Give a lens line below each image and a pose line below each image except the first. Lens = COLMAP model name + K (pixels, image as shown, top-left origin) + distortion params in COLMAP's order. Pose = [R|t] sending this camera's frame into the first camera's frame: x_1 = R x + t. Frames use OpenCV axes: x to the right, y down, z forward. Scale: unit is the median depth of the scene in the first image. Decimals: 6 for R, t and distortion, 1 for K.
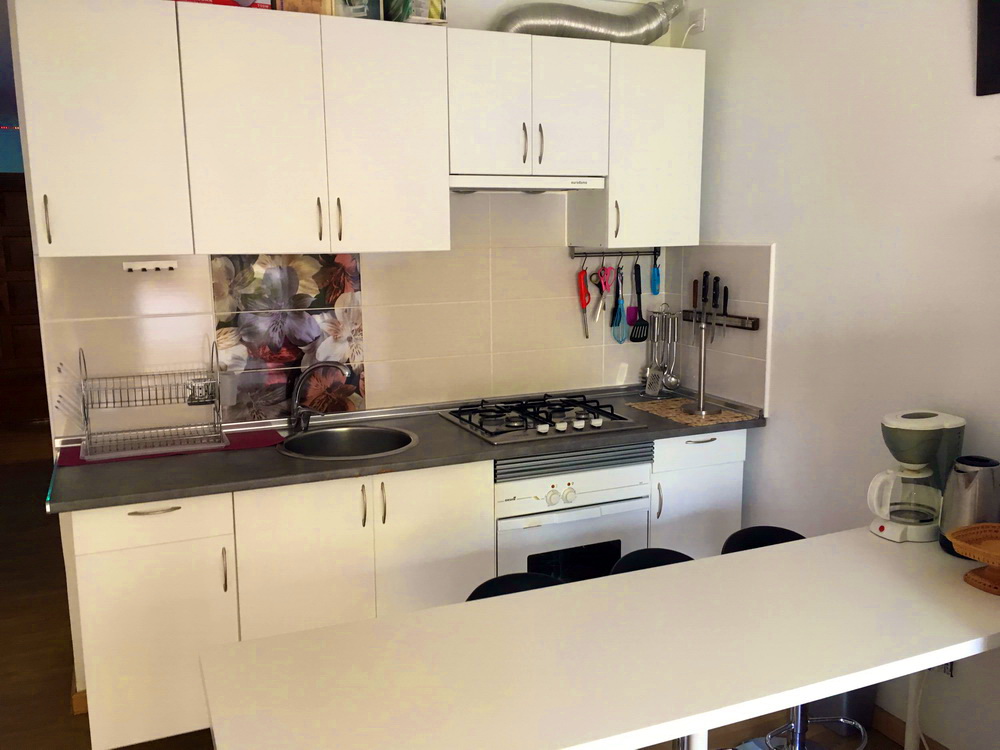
lens RADIAL K [[851.7, 0, 497.8], [0, 851.7, 374.7], [0, 0, 1]] dist [0.069974, -0.110444]
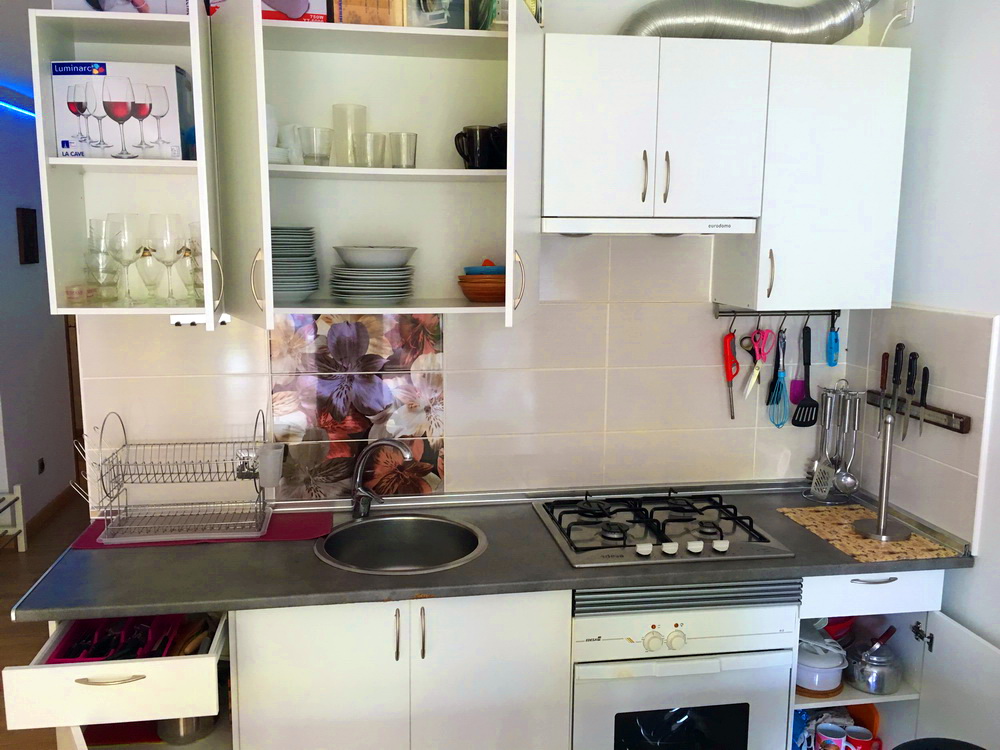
lens RADIAL K [[851.7, 0, 497.8], [0, 851.7, 374.7], [0, 0, 1]] dist [0.069974, -0.110444]
pose [[0.967302, 0.054397, -0.247726, 0.099817], [-0.056839, 0.998380, -0.002712, -0.077559], [0.247177, 0.016704, 0.968826, 0.206801]]
